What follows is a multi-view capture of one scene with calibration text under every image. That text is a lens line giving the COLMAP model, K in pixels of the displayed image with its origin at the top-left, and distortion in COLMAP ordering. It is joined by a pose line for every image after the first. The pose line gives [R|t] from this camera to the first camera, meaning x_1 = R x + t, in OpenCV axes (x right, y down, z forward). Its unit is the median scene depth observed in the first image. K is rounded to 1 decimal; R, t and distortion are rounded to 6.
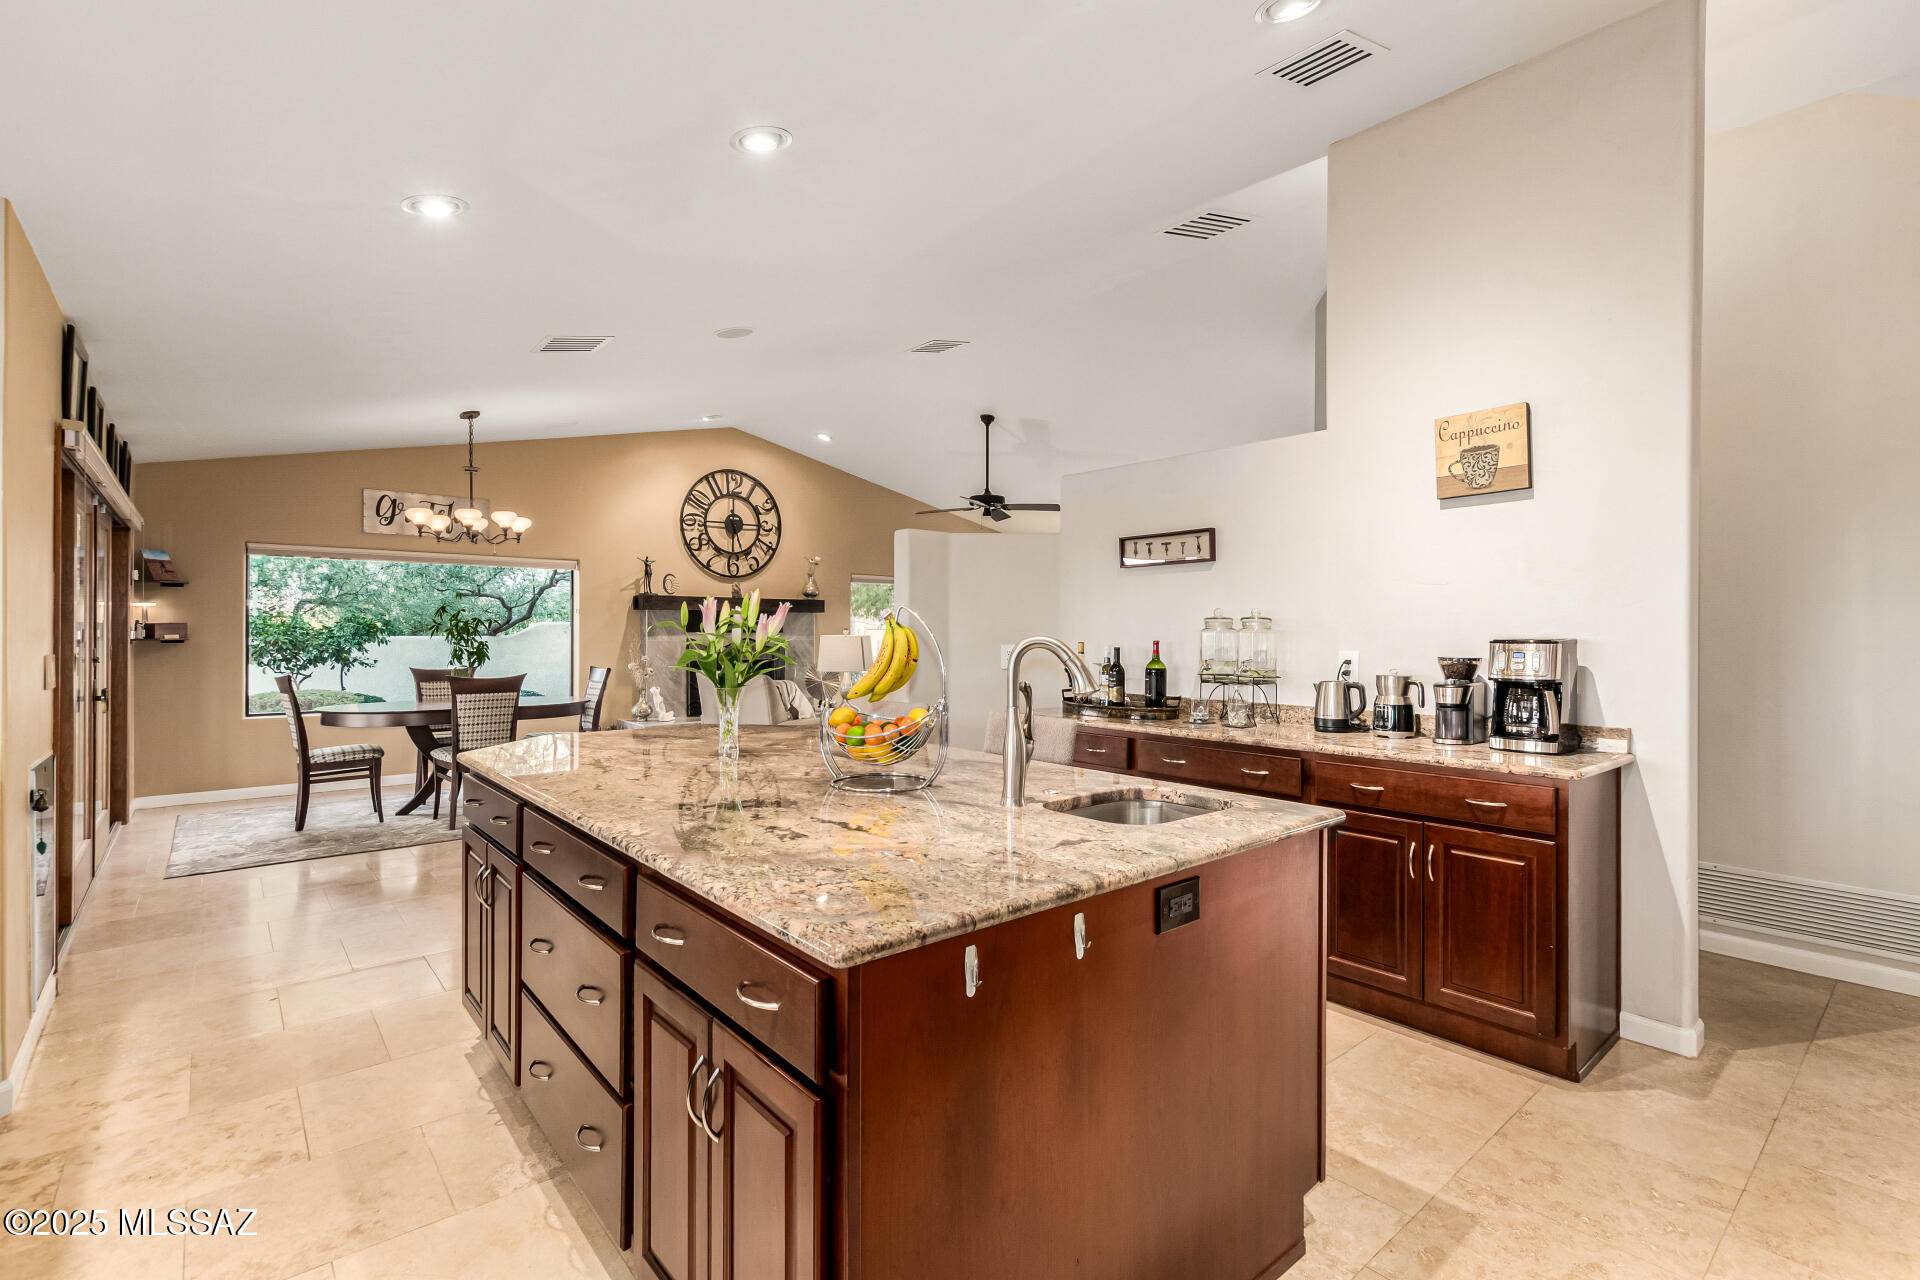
lens RADIAL K [[874.4, 0, 965.7], [0, 874.4, 631.7], [0, 0, 1]] dist [0.018987, -0.009734]
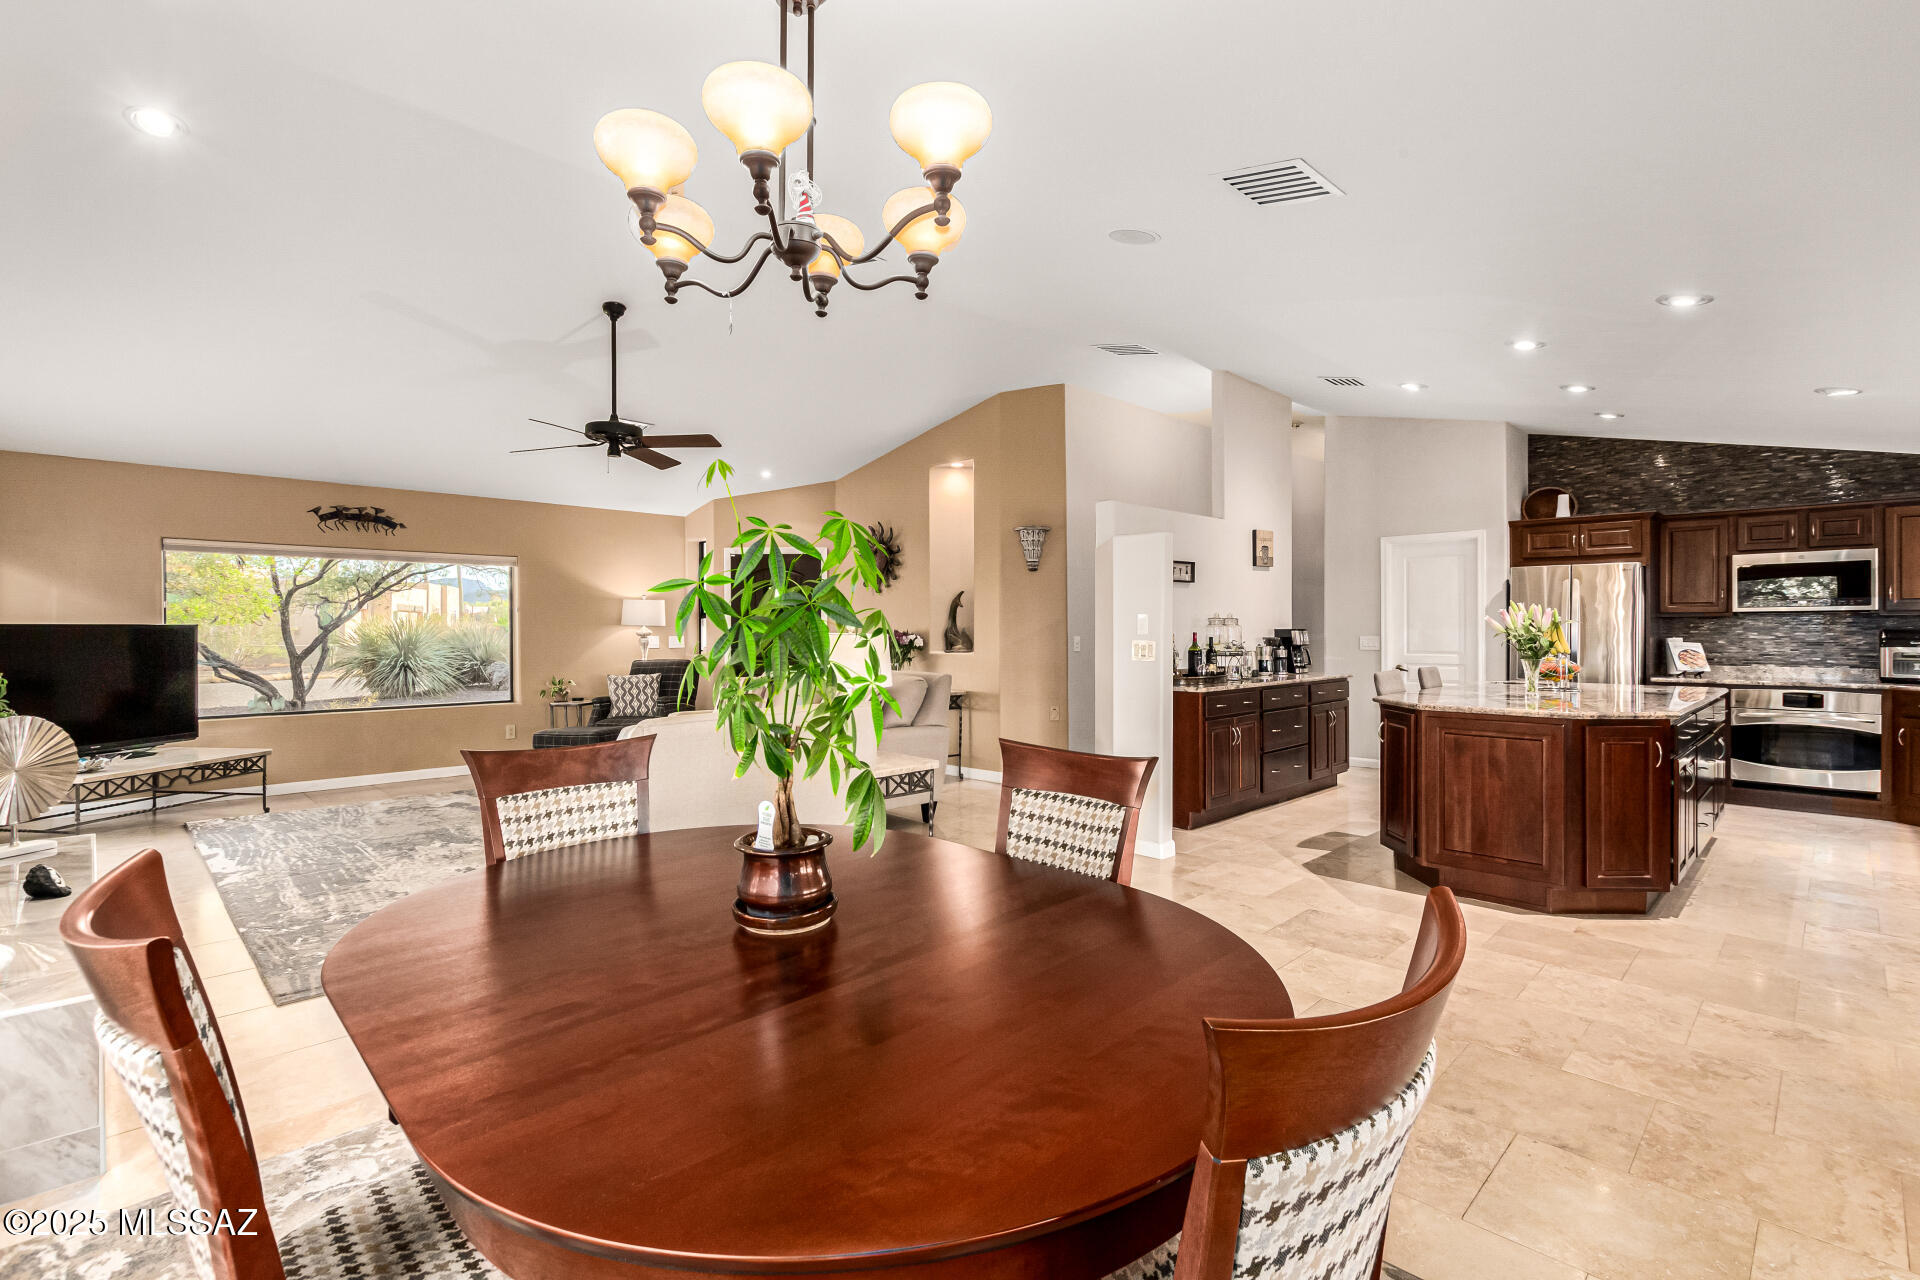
lens RADIAL K [[874.4, 0, 965.7], [0, 874.4, 631.7], [0, 0, 1]] dist [0.018987, -0.009734]
pose [[-0.074590, -0.008280, 0.997180, -0.571477], [0.004560, 0.999952, 0.008644, -0.002777], [-0.997204, 0.005192, -0.074548, 0.679220]]
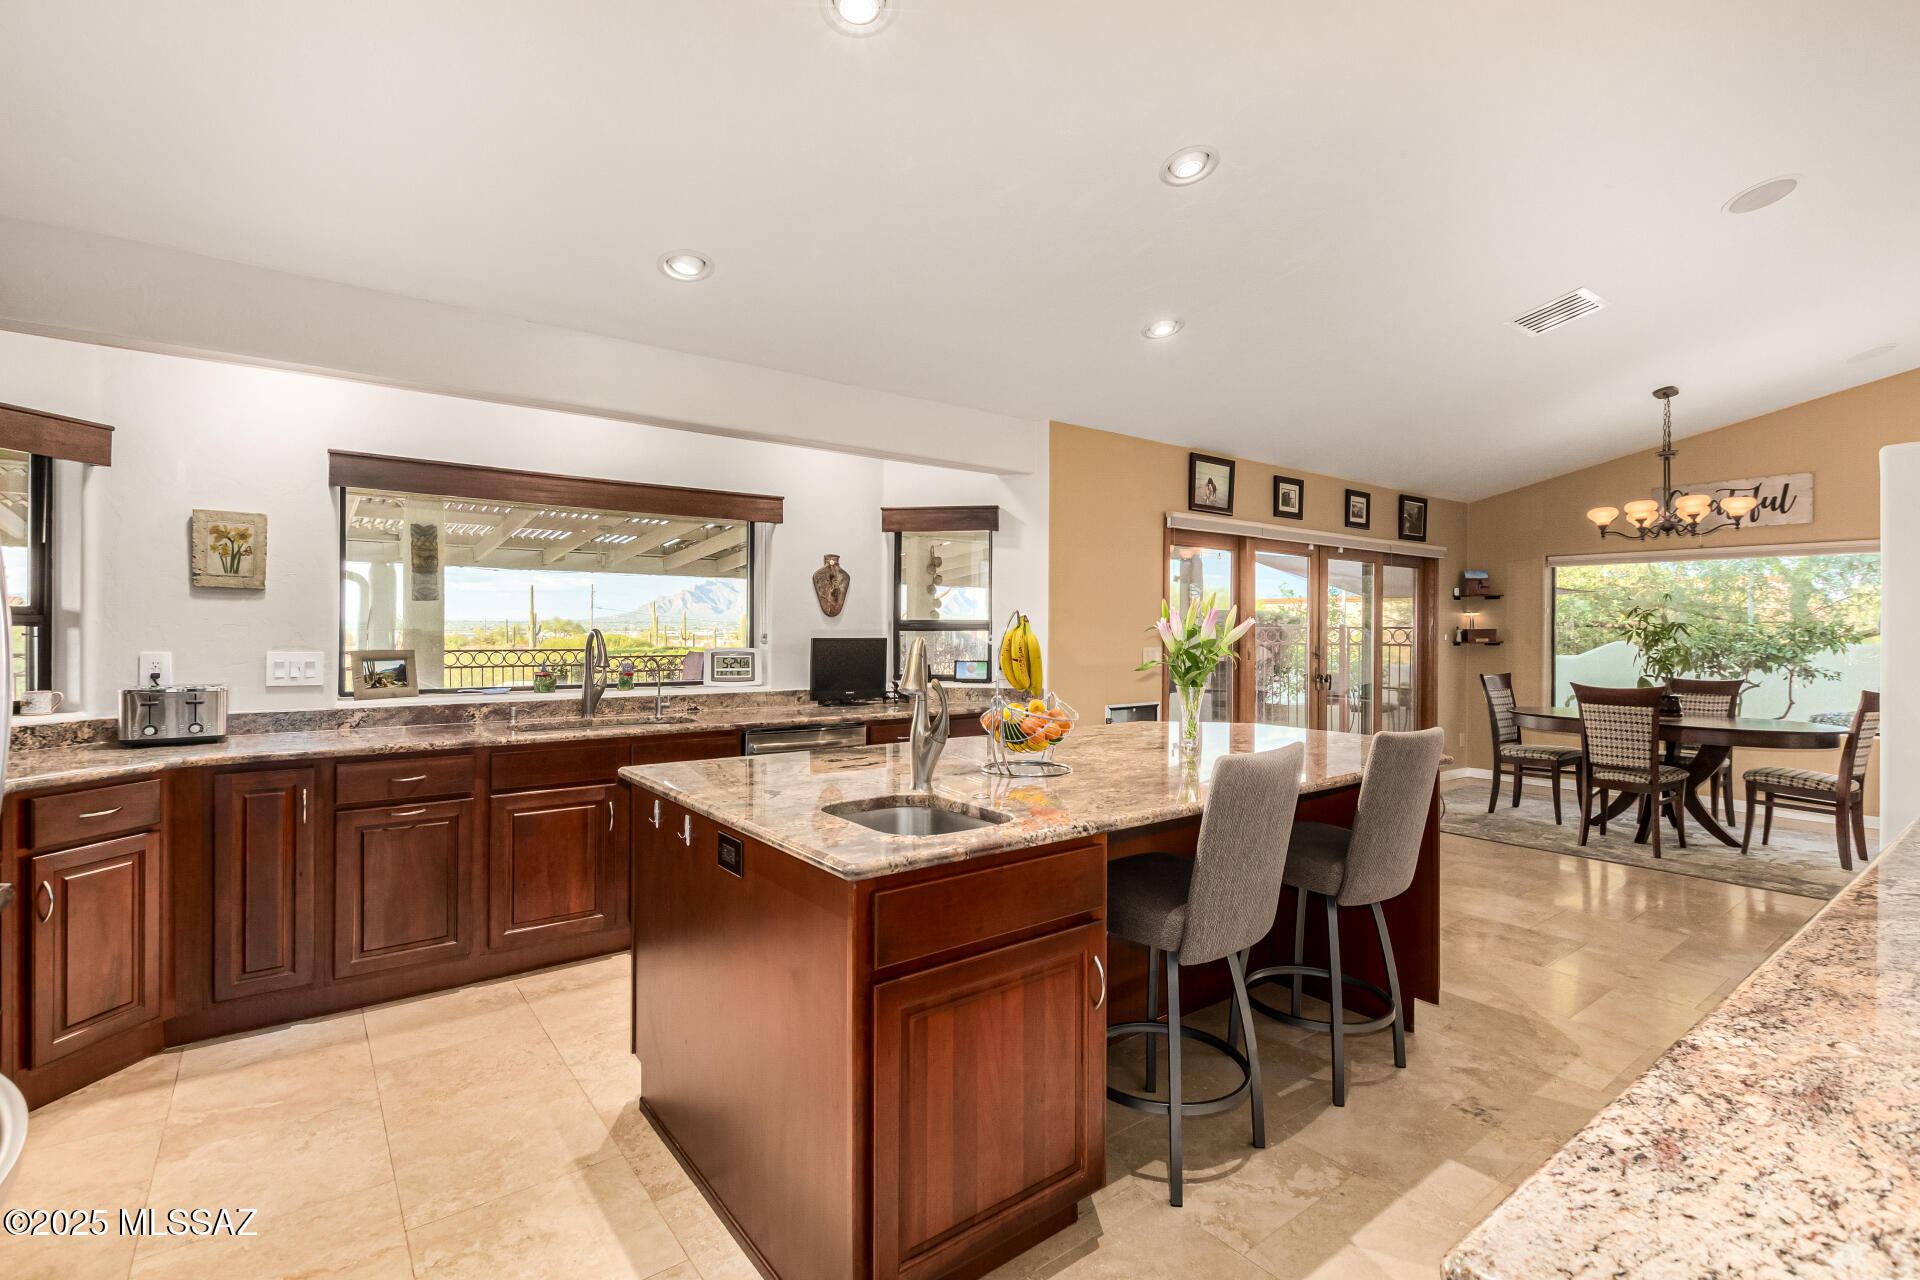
lens RADIAL K [[874.4, 0, 965.7], [0, 874.4, 631.7], [0, 0, 1]] dist [0.018987, -0.009734]
pose [[-0.051588, -0.002755, -0.998665, 0.251810], [-0.005985, 0.999979, -0.002450, 0.000845], [0.998651, 0.005851, -0.051603, 0.241745]]
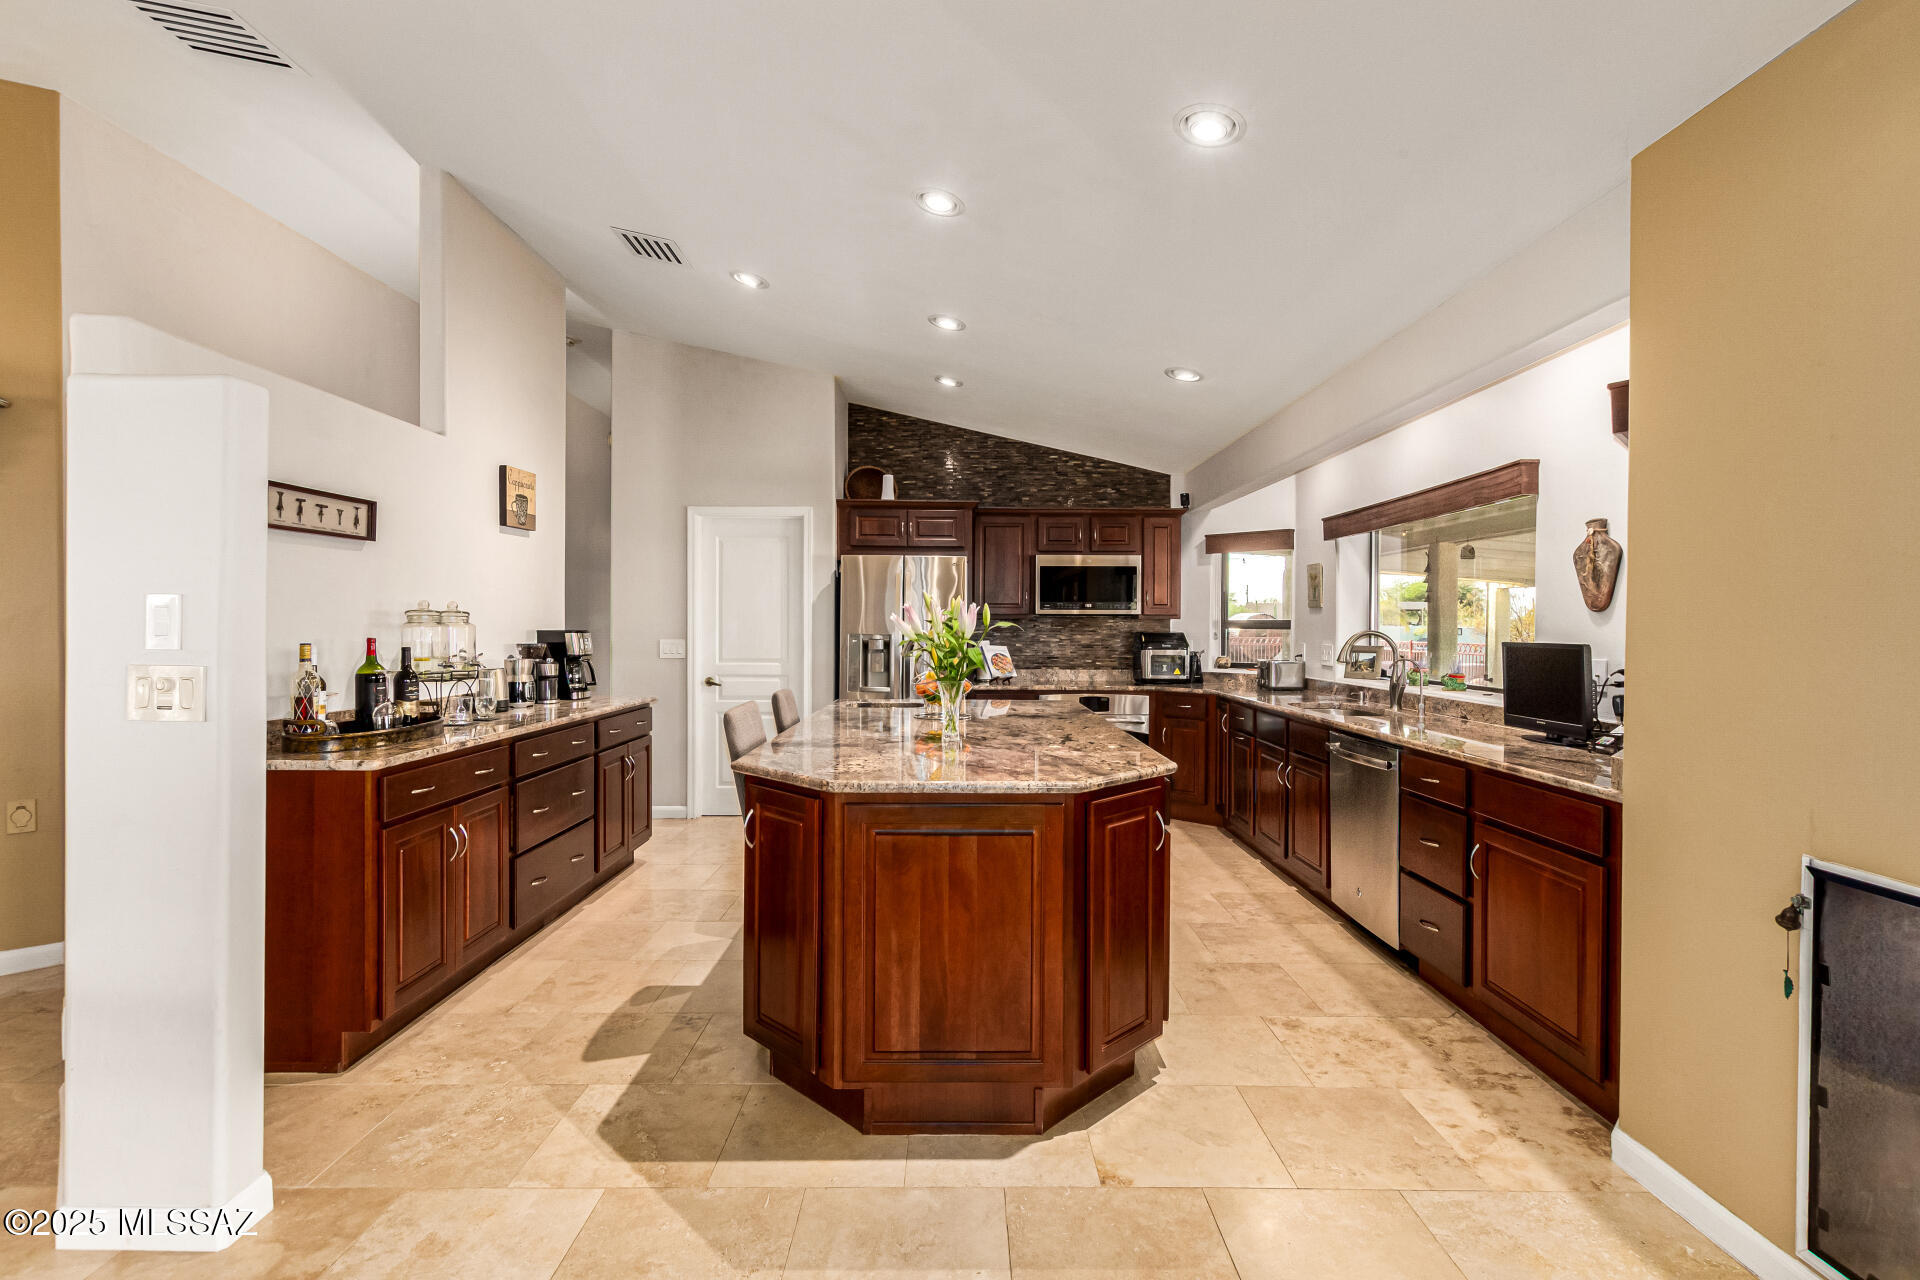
lens RADIAL K [[874.4, 0, 965.7], [0, 874.4, 631.7], [0, 0, 1]] dist [0.018987, -0.009734]
pose [[-0.764943, -0.012778, 0.643971, -0.305118], [-0.007045, 0.999909, 0.011472, -0.003506], [-0.644059, 0.004239, -0.764964, 0.564370]]
